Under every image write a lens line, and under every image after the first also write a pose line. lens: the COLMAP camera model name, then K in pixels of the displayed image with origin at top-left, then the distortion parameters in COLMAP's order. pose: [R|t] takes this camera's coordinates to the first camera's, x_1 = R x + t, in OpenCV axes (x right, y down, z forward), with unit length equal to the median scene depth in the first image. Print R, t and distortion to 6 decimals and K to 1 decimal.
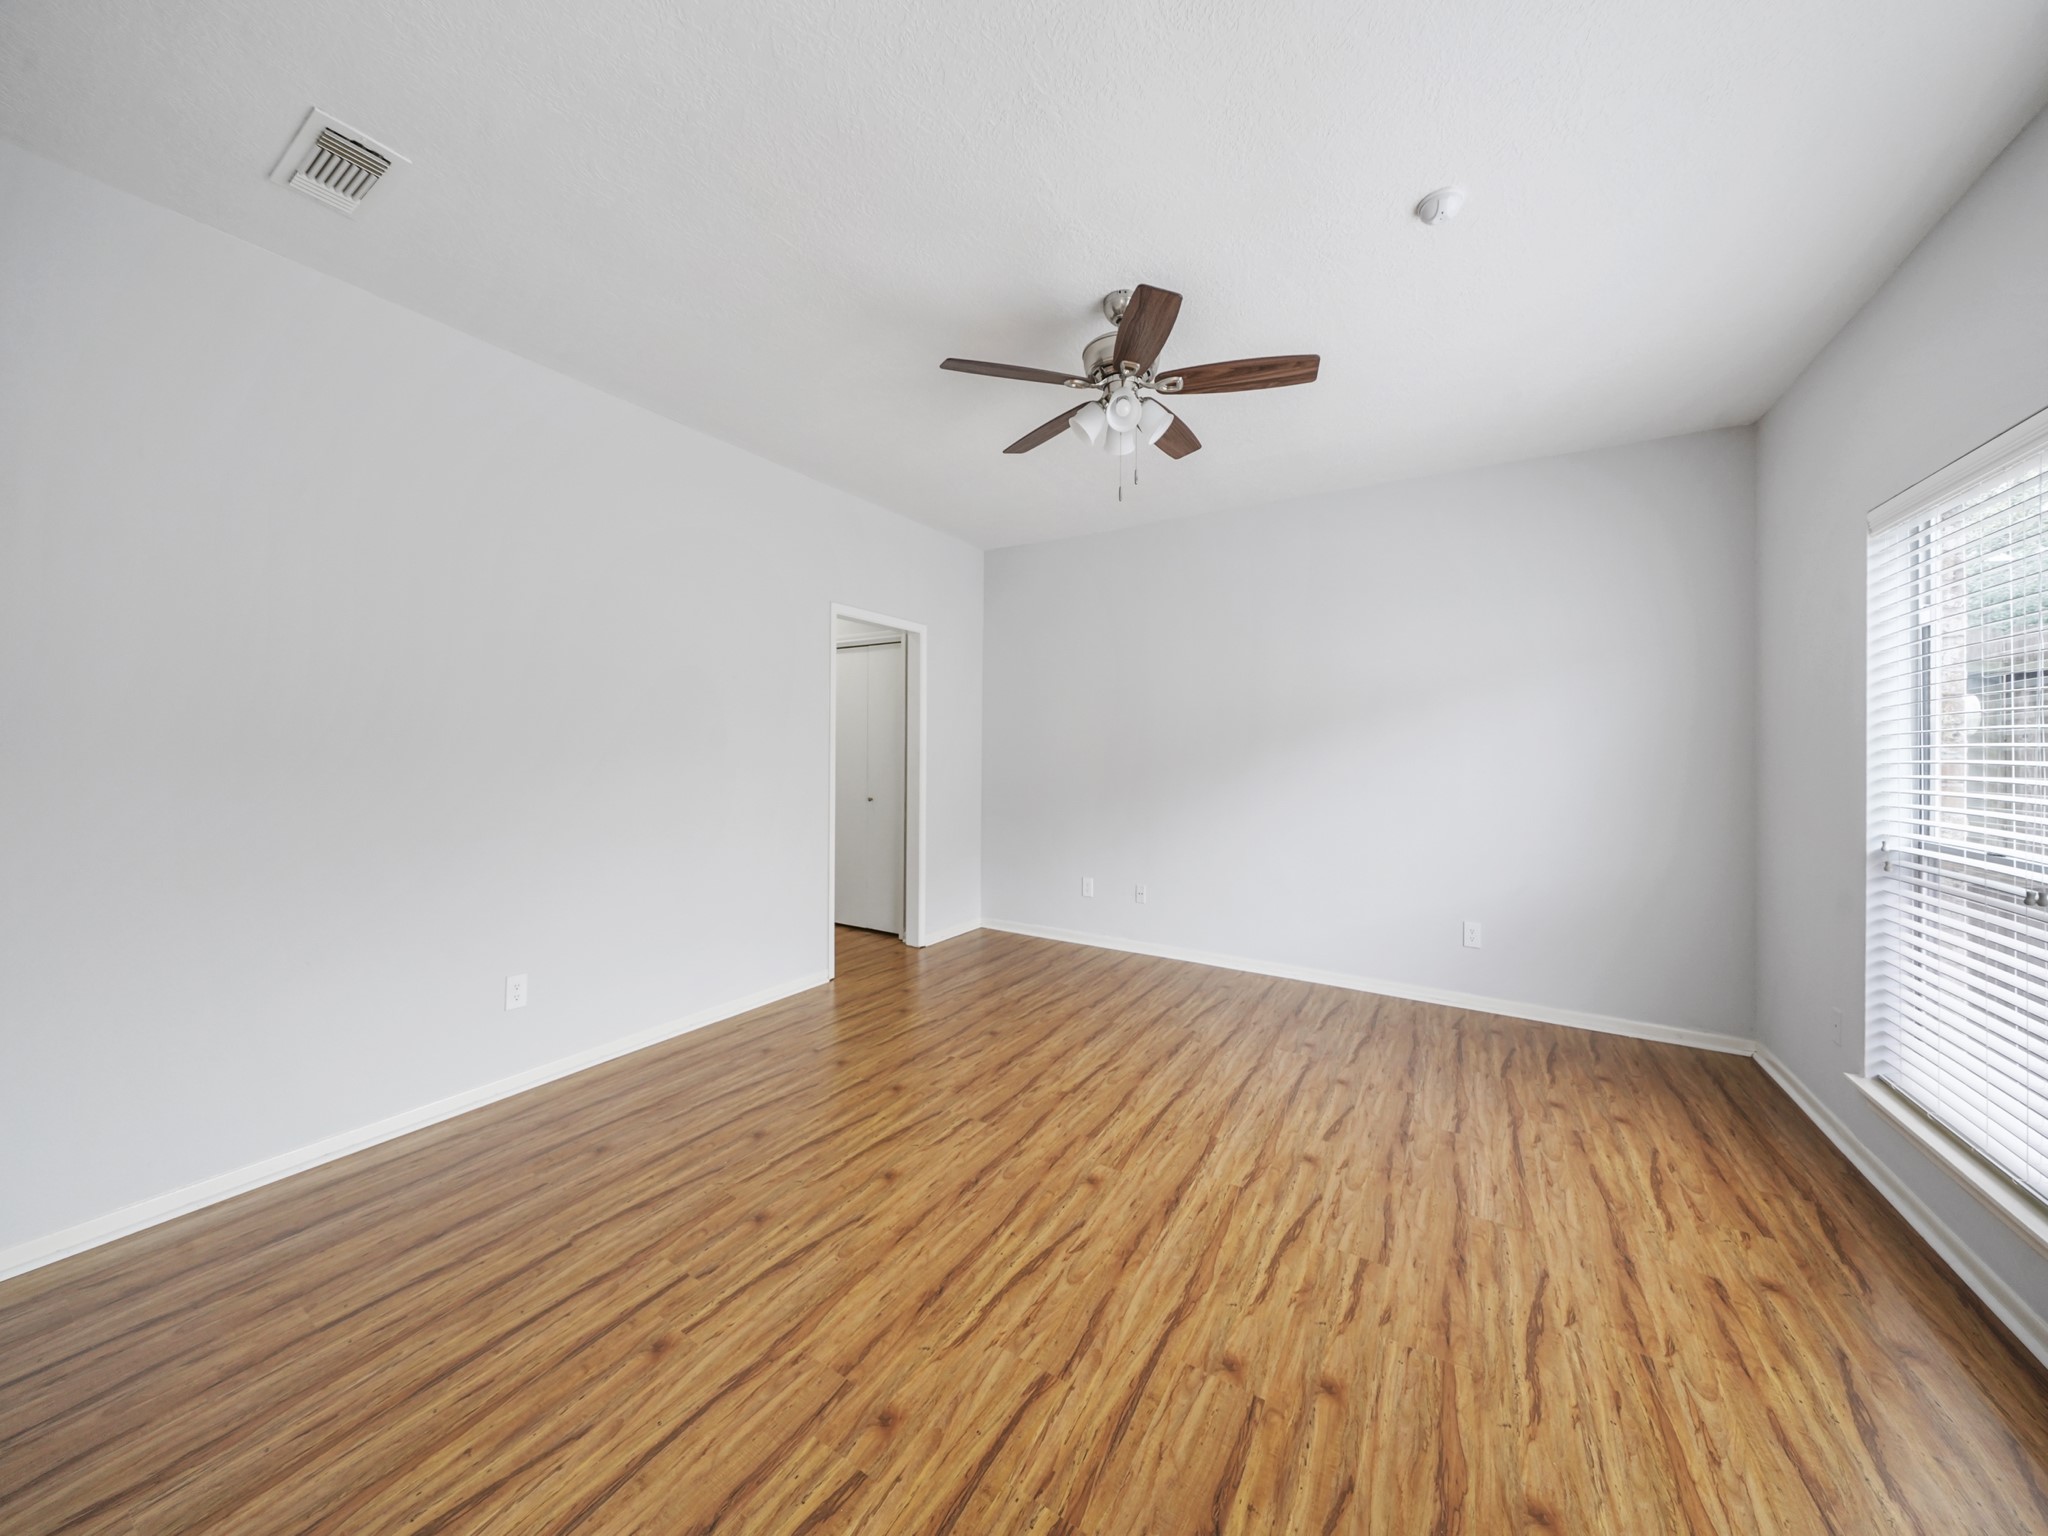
lens RADIAL K [[706.6, 0, 1023.6], [0, 706.6, 751.9], [0, 0, 1]] dist [-0.003514, -0.000221]
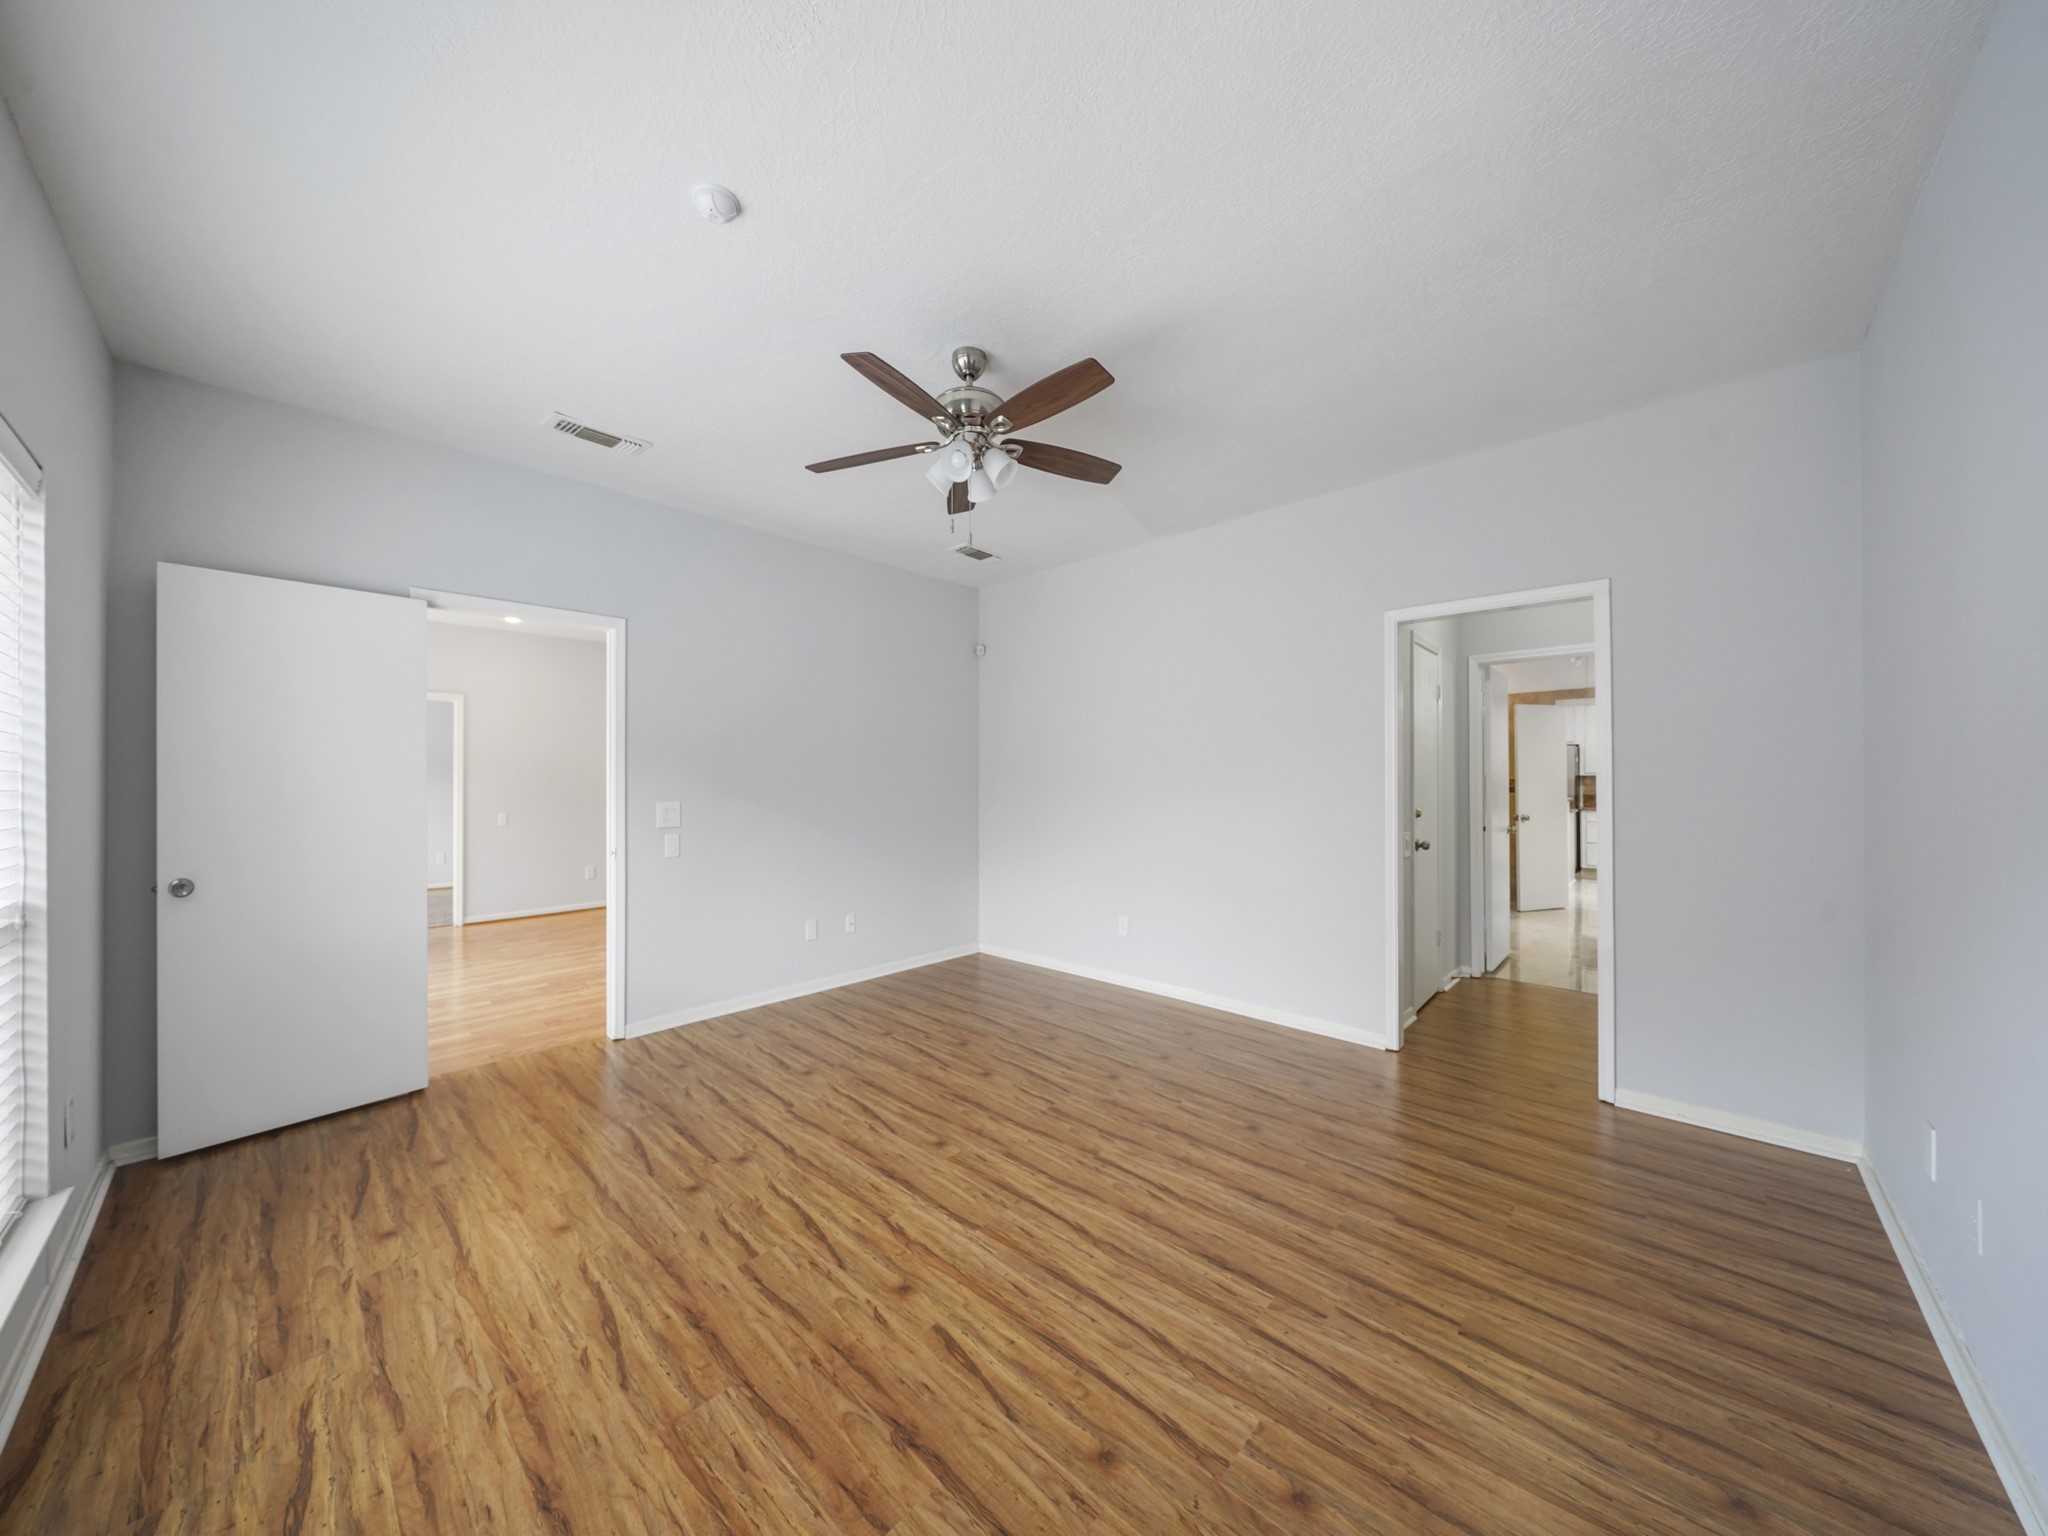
lens RADIAL K [[706.6, 0, 1023.1], [0, 706.6, 776.6], [0, 0, 1]] dist [-0.003514, -0.000221]
pose [[-0.187676, -0.007992, -0.982198, 1.307590], [-0.006675, 0.999954, -0.006861, -0.004908], [0.982208, 0.005269, -0.187721, 1.424041]]
